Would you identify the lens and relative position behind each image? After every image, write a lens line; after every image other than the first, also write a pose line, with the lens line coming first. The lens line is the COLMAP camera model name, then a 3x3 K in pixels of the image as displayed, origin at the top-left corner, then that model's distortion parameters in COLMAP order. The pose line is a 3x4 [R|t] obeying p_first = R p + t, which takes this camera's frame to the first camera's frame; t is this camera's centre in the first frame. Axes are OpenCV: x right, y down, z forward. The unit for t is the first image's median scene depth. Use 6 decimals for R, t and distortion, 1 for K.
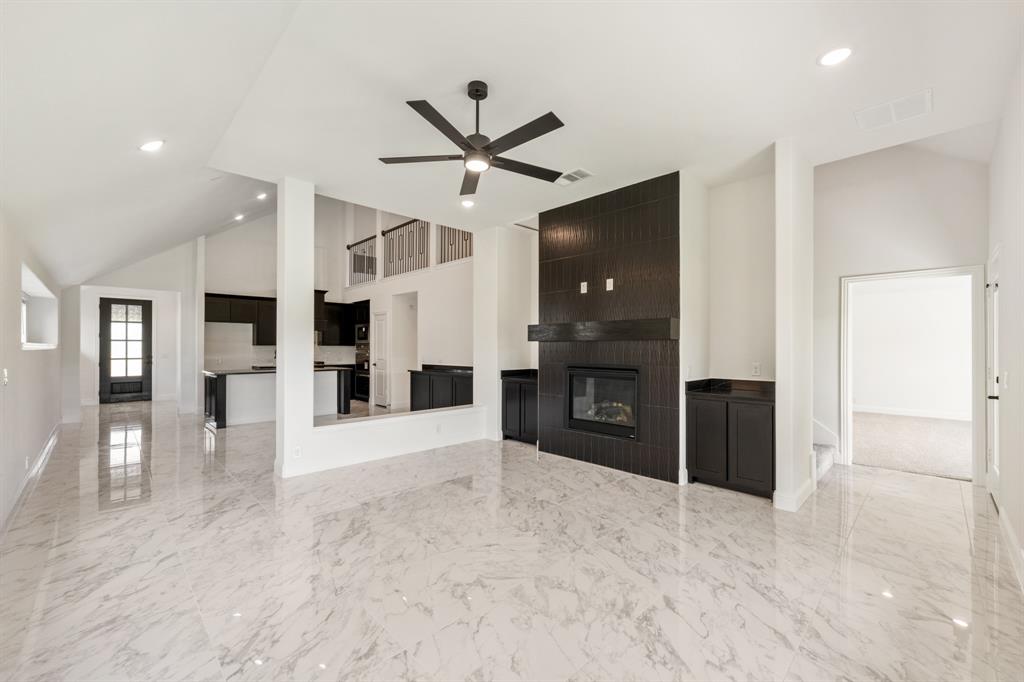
lens RADIAL K [[418.0, 0, 513.4], [0, 418.0, 347.5], [0, 0, 1]] dist [-0.000413, 0.000124]
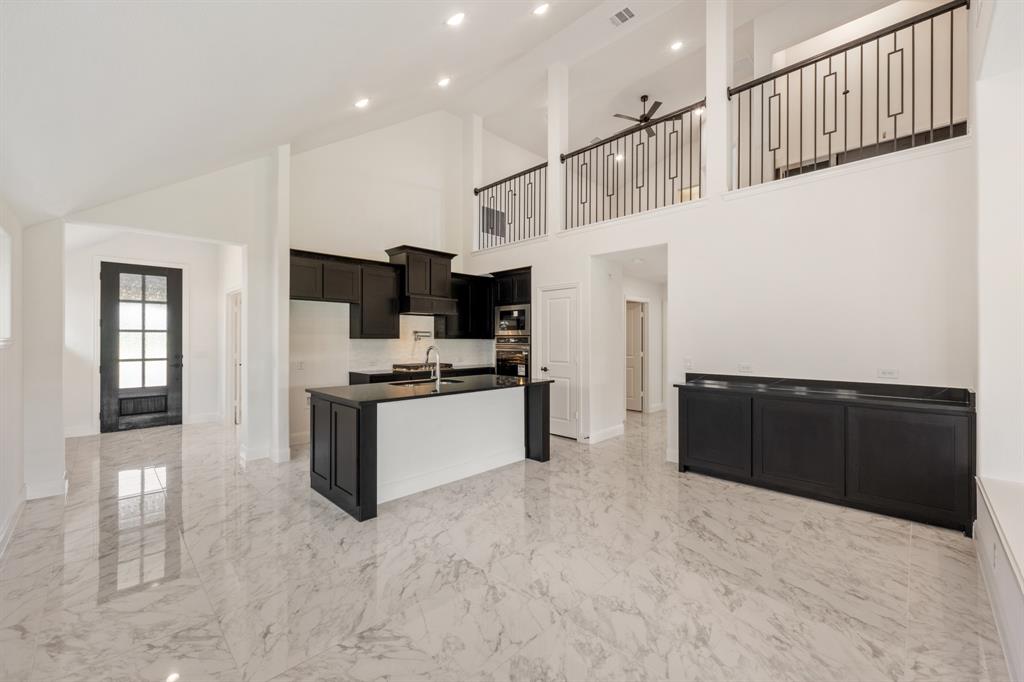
lens RADIAL K [[407.7, 0, 512.0], [0, 407.7, 341.0], [0, 0, 1]] dist [0.000835, 0.000043]
pose [[0.999967, 0.000241, 0.008124, -0.370261], [-0.000254, 0.999999, 0.001613, -0.002641], [-0.008123, -0.001615, 0.999966, 0.374993]]
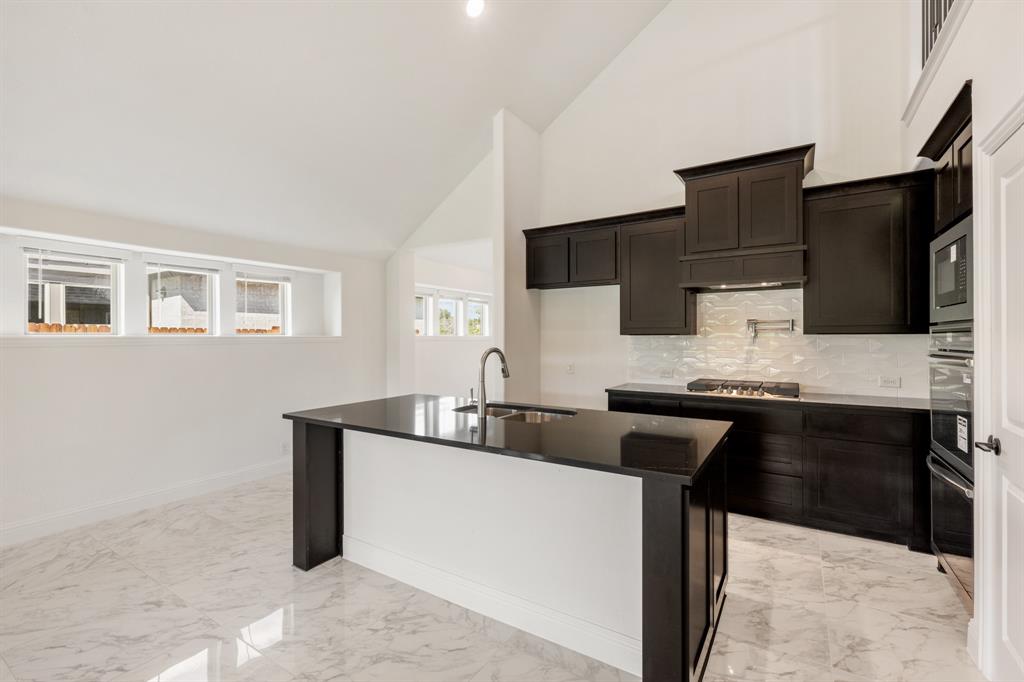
lens RADIAL K [[448.2, 0, 508.6], [0, 448.2, 337.3], [0, 0, 1]] dist [-0.000940, 0.000067]
pose [[0.220659, -0.001046, -0.975351, -0.193083], [0.003199, 0.999995, -0.000349, -0.003014], [0.975346, -0.003044, 0.220661, 0.742097]]
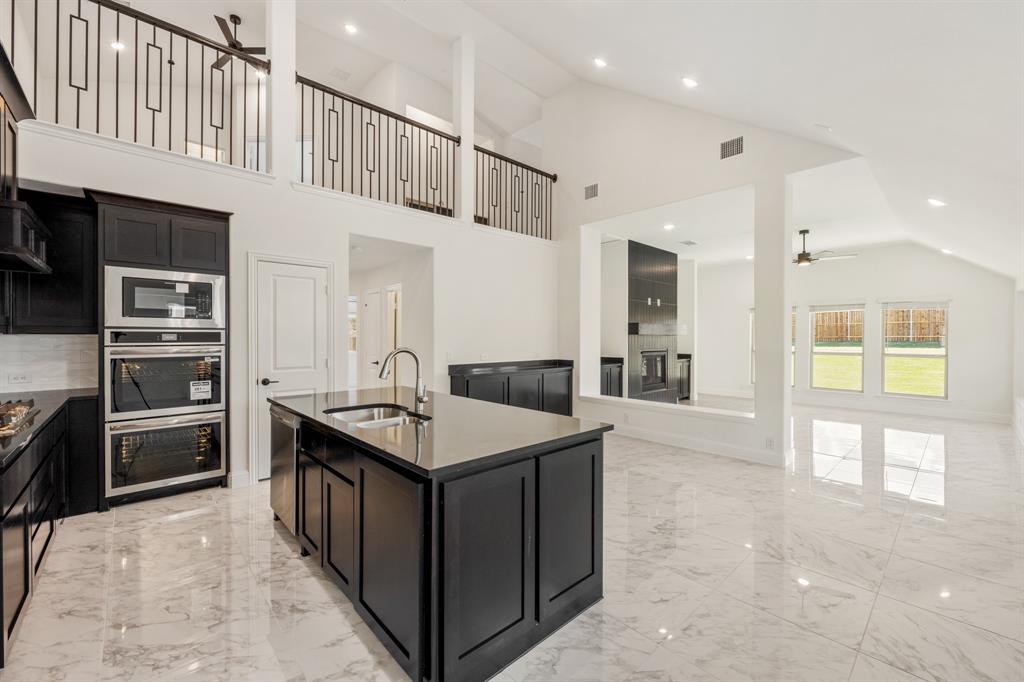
lens RADIAL K [[415.4, 0, 513.4], [0, 415.4, 336.3], [0, 0, 1]] dist [0.015623, 0.000017]
pose [[0.032043, -0.003145, 0.999482, -0.698945], [-0.005243, 0.999981, 0.003315, -0.005856], [-0.999473, -0.005346, 0.032026, 0.716559]]
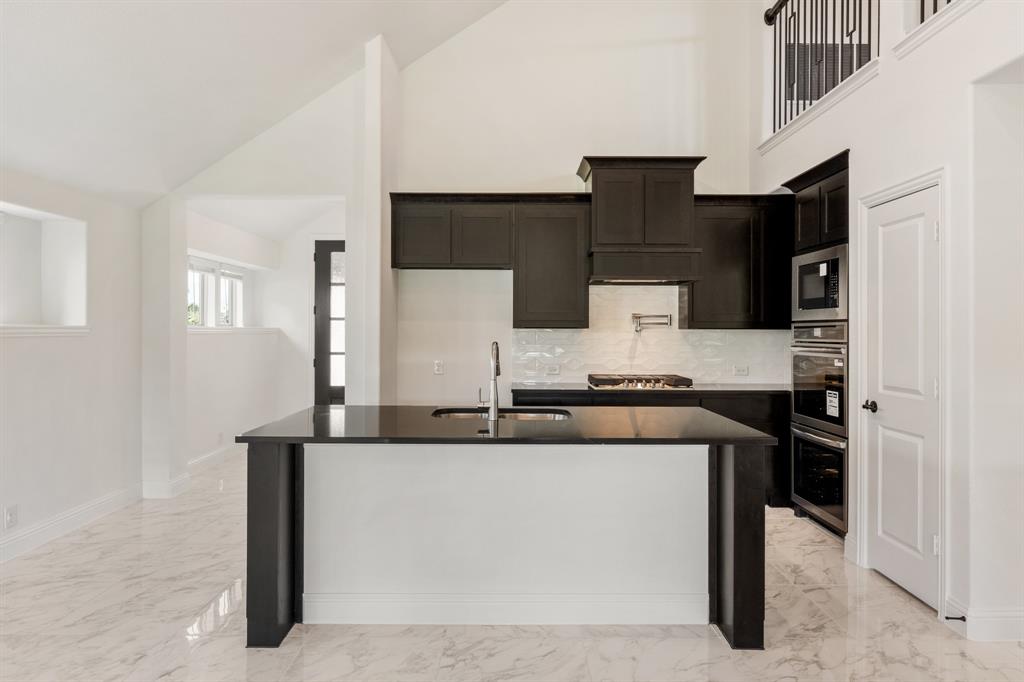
lens RADIAL K [[639.5, 0, 508.8], [0, 639.5, 329.4], [0, 0, 1]] dist [-0.000818, 0.001381]
pose [[0.711729, 0.001708, -0.702453, -0.211681], [-0.004364, 0.999988, -0.001990, -0.002690], [0.702441, 0.004482, 0.711728, 0.561094]]
